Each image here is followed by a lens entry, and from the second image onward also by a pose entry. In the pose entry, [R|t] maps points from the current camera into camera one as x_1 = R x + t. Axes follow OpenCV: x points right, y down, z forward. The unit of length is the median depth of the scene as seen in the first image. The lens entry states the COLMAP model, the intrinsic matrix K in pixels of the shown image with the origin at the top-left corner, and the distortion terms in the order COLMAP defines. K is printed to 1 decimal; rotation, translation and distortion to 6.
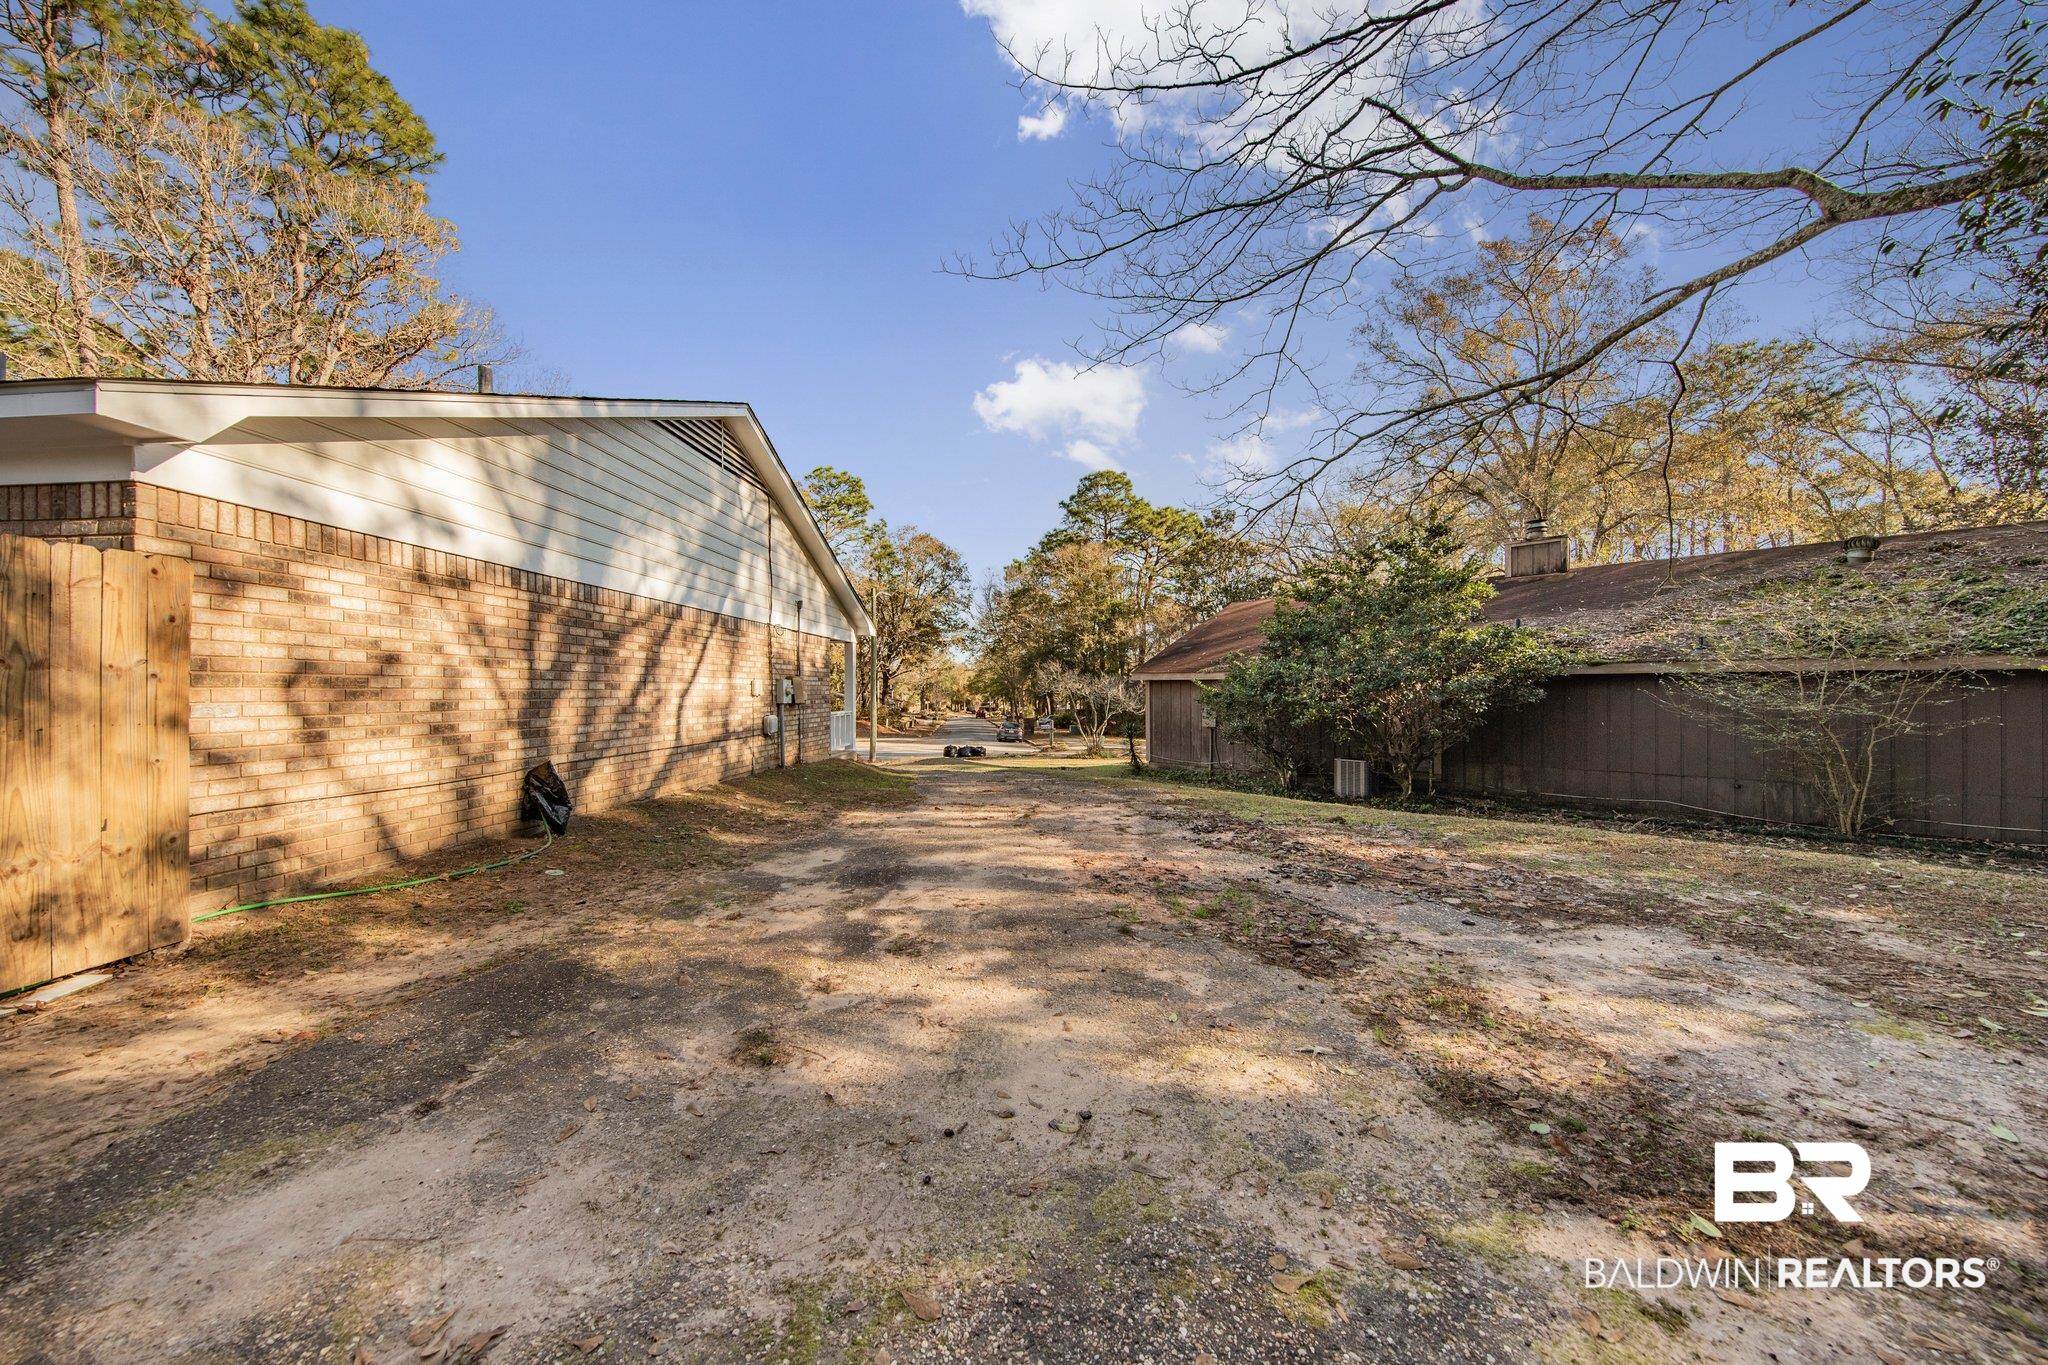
lens RADIAL K [[657.7, 0, 1024.9], [0, 657.7, 686.2], [0, 0, 1]] dist [0.005207, -0.000173]
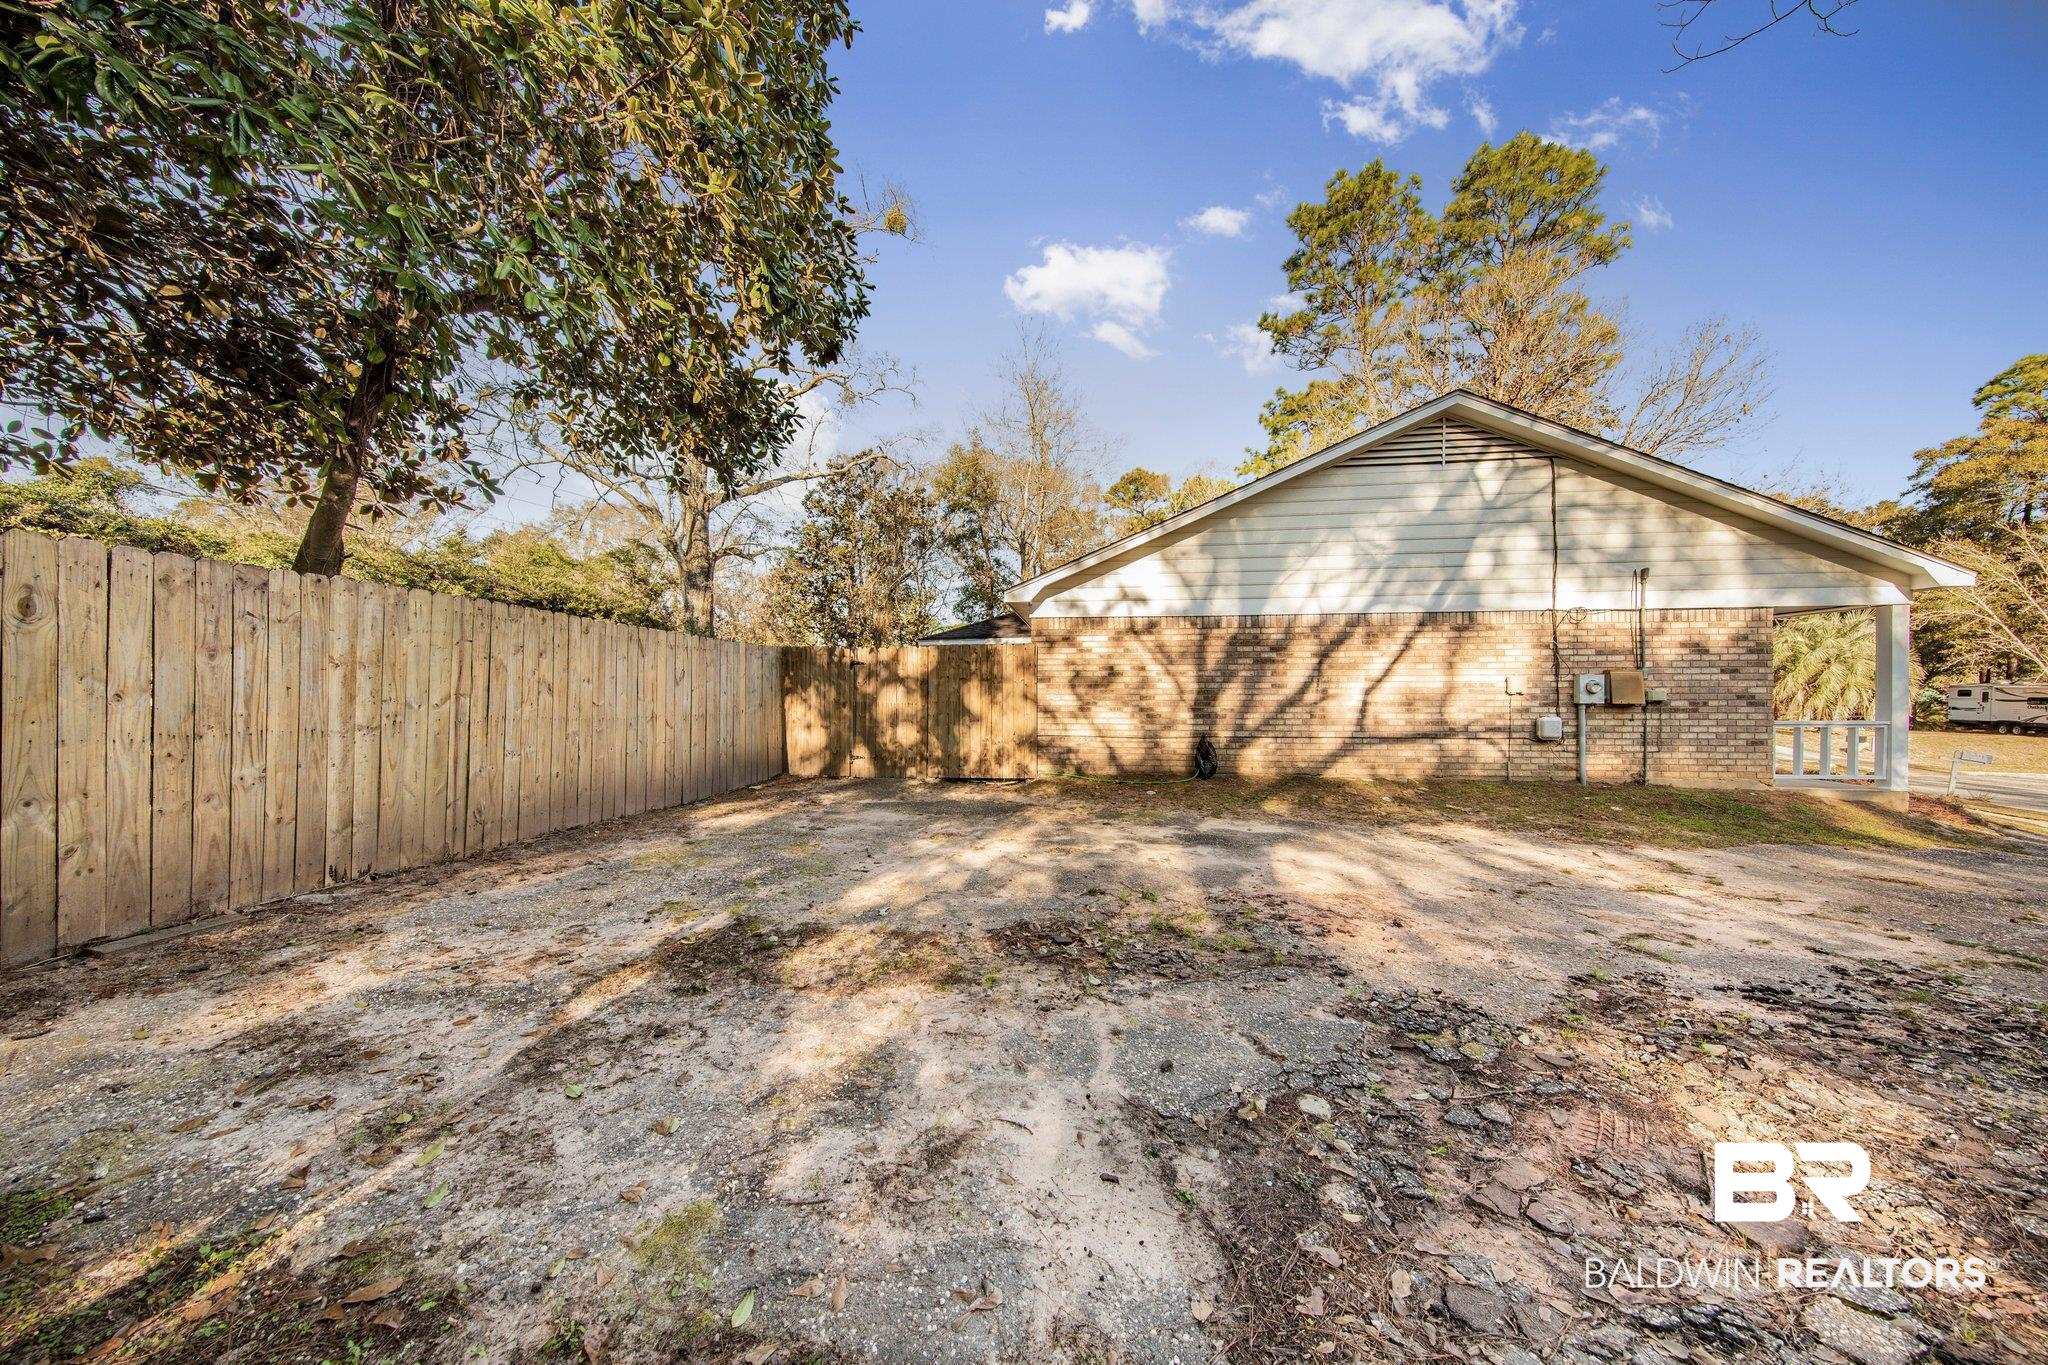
lens RADIAL K [[665.6, 0, 1014.4], [0, 665.6, 688.8], [0, 0, 1]] dist [0.050553, -0.000035]
pose [[-0.068236, -0.008289, -0.997635, 1.016657], [0.008047, 0.999928, -0.008859, 0.020021], [0.997637, -0.008632, -0.068165, 0.717433]]
